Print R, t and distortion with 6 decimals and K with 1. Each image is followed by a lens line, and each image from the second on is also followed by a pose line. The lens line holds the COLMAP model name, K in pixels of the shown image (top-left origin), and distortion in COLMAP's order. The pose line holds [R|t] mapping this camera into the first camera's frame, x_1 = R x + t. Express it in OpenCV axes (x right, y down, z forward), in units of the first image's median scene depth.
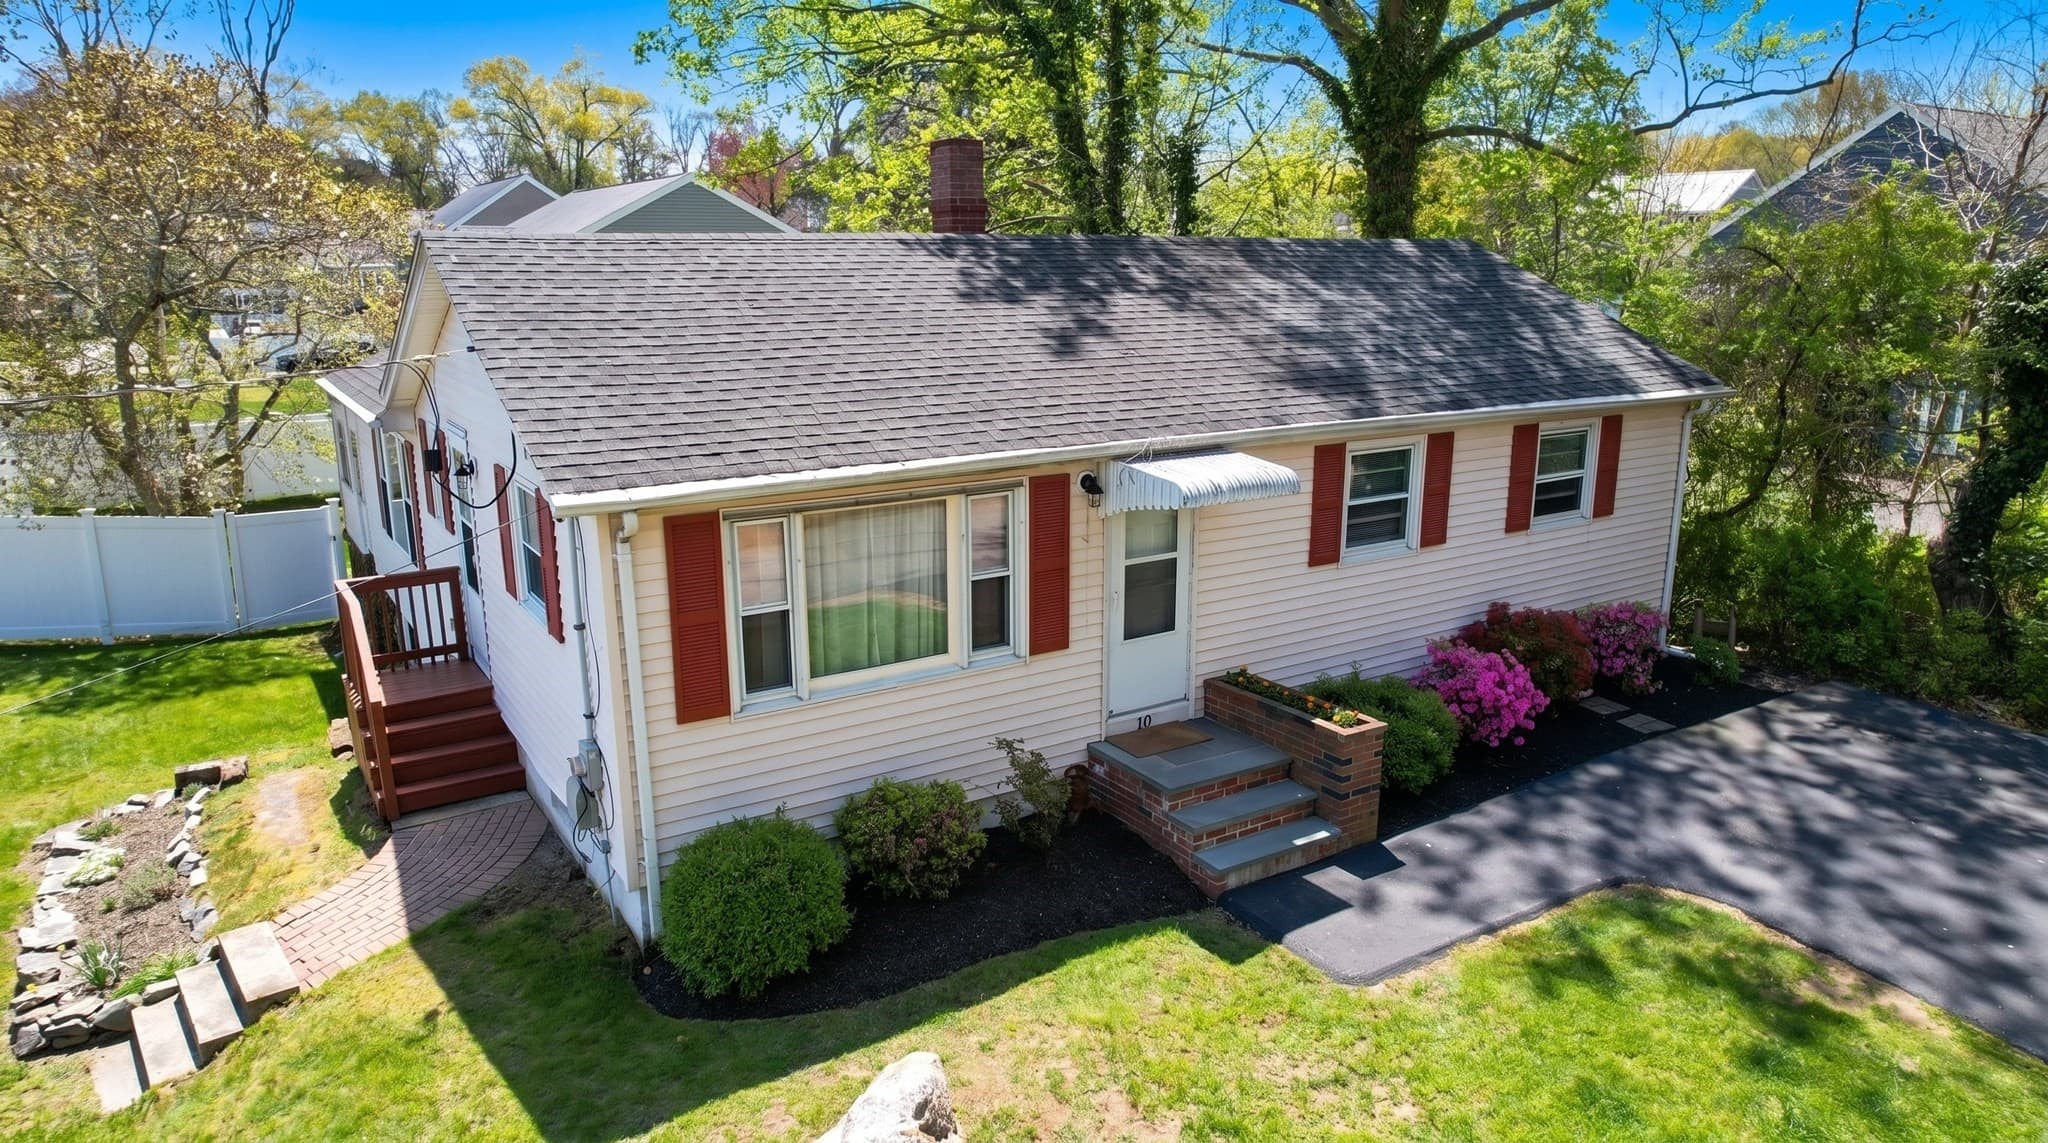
lens RADIAL K [[1290.2, 0, 1024.0], [0, 1290.2, 571.5], [0, 0, 1]] dist [-0.014750, 0.000824]
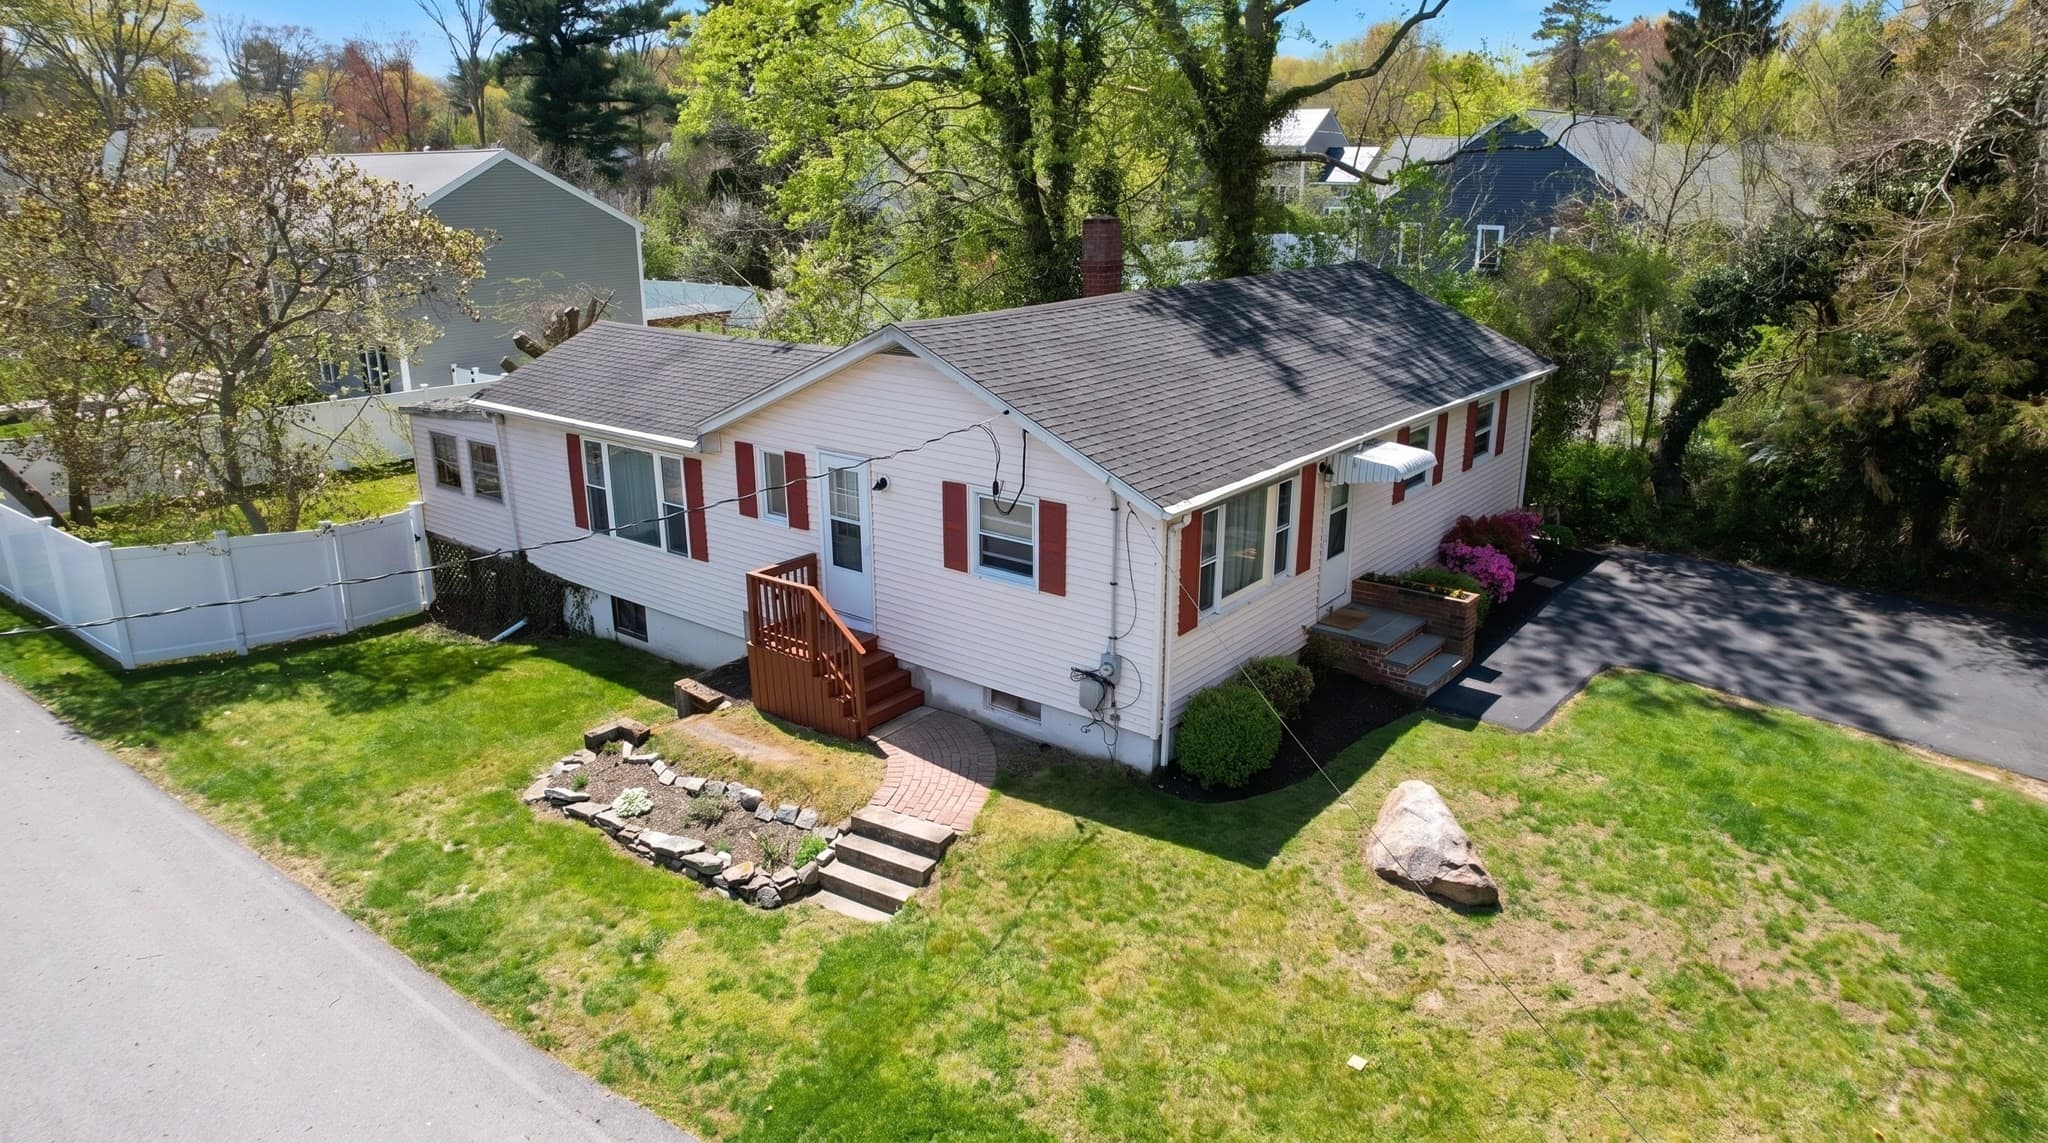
lens RADIAL K [[1290.2, 0, 1024.0], [0, 1290.2, 571.5], [0, 0, 1]] dist [-0.014750, 0.000824]
pose [[0.946085, -0.096799, 0.309117, -0.759793], [0.075970, 0.993995, 0.078753, -0.085836], [-0.314884, -0.051024, 0.947758, -0.398135]]
